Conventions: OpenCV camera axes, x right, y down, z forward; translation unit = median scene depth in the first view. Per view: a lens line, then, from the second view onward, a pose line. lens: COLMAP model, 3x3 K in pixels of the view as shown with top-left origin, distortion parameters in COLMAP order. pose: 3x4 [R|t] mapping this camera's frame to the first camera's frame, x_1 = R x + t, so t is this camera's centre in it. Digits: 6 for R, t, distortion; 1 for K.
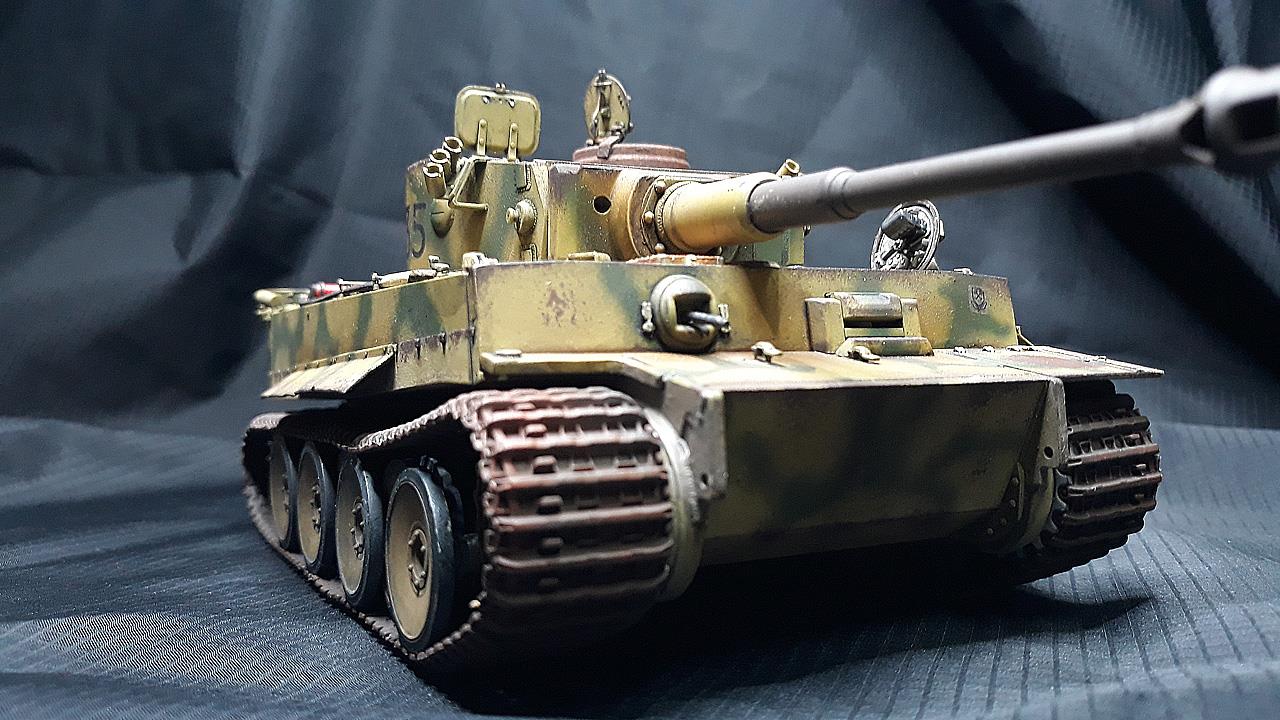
lens RADIAL K [[1086.3, 0, 672.7], [0, 1086.3, 351.8], [0, 0, 1]] dist [0.074692, -0.415686]
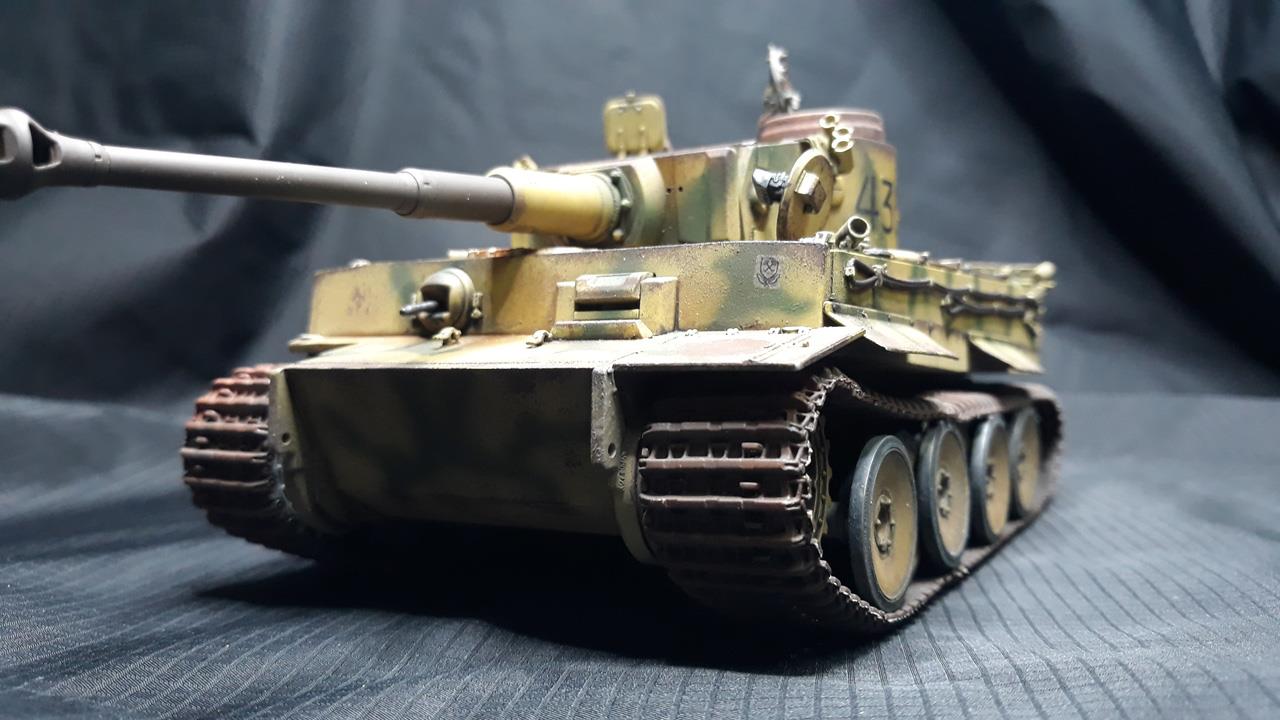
lens RADIAL K [[1126.6, 0, 659.3], [0, 1126.6, 354.3], [0, 0, 1]] dist [0.080488, -0.480941]
pose [[0.524827, 0.013651, -0.851100, 1.078608], [0.006300, 0.999782, 0.019921, -0.002702], [0.851186, -0.015817, 0.524626, 0.531164]]
